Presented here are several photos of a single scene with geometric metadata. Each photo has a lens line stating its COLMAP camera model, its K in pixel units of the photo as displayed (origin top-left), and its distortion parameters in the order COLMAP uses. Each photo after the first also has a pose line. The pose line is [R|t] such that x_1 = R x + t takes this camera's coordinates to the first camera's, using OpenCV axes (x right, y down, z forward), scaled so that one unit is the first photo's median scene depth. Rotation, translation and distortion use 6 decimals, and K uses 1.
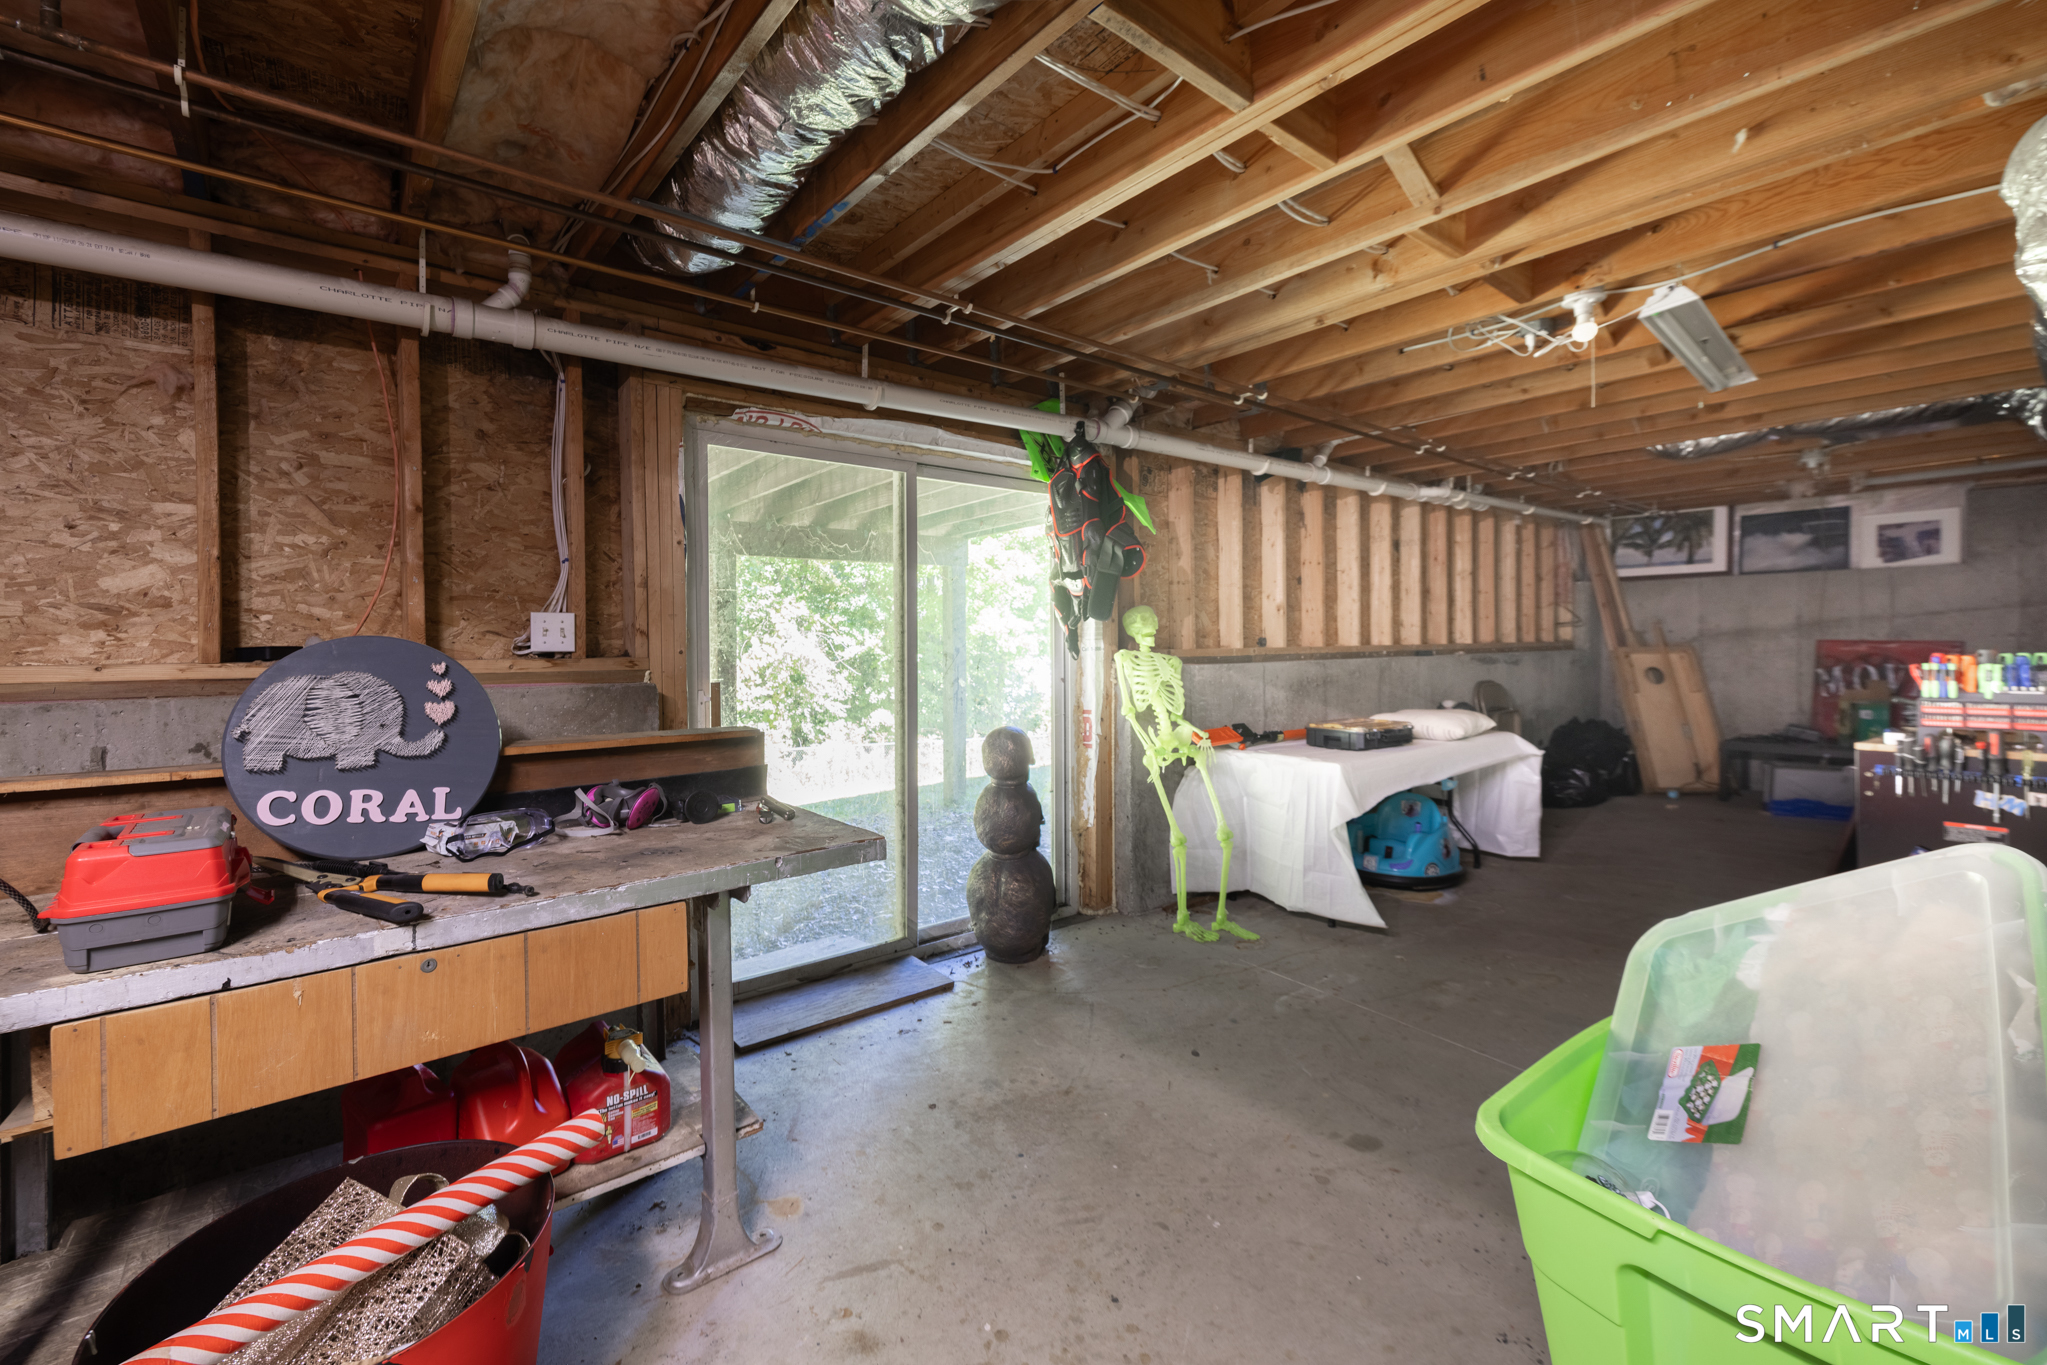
lens RADIAL K [[861.3, 0, 1000.1], [0, 861.3, 657.6], [0, 0, 1]] dist [0.000161, -0.000183]
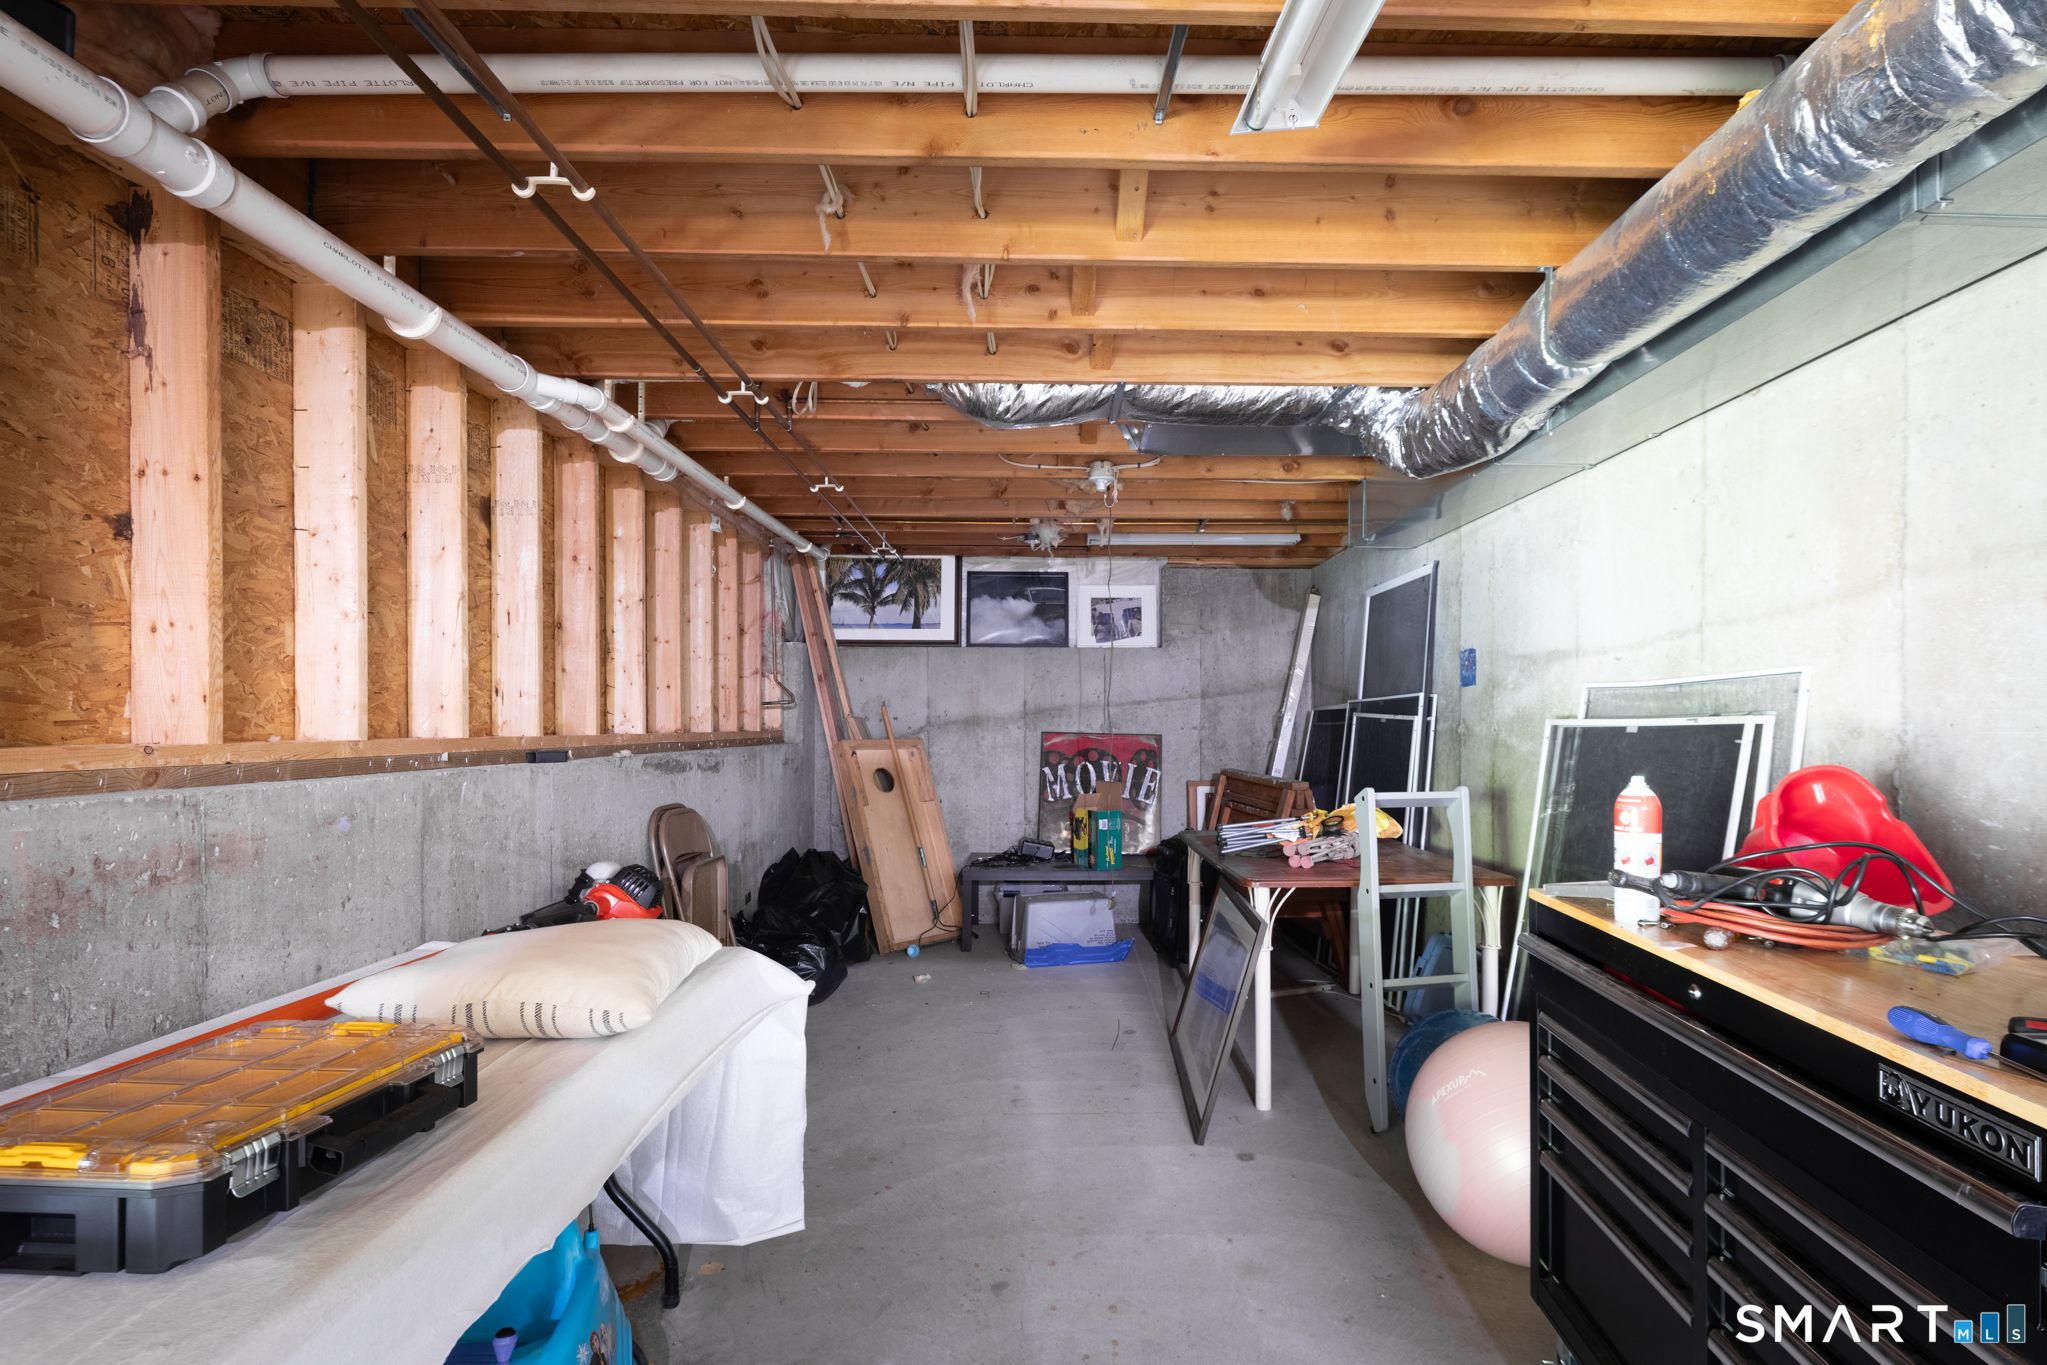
lens RADIAL K [[907.8, 0, 1022.8], [0, 907.8, 732.8], [0, 0, 1]] dist [-0.000699, -0.000303]
pose [[0.606419, 0.005442, 0.795127, 0.260389], [0.004463, 0.999938, -0.010247, -0.010944], [-0.795133, 0.009762, 0.606357, 0.504658]]
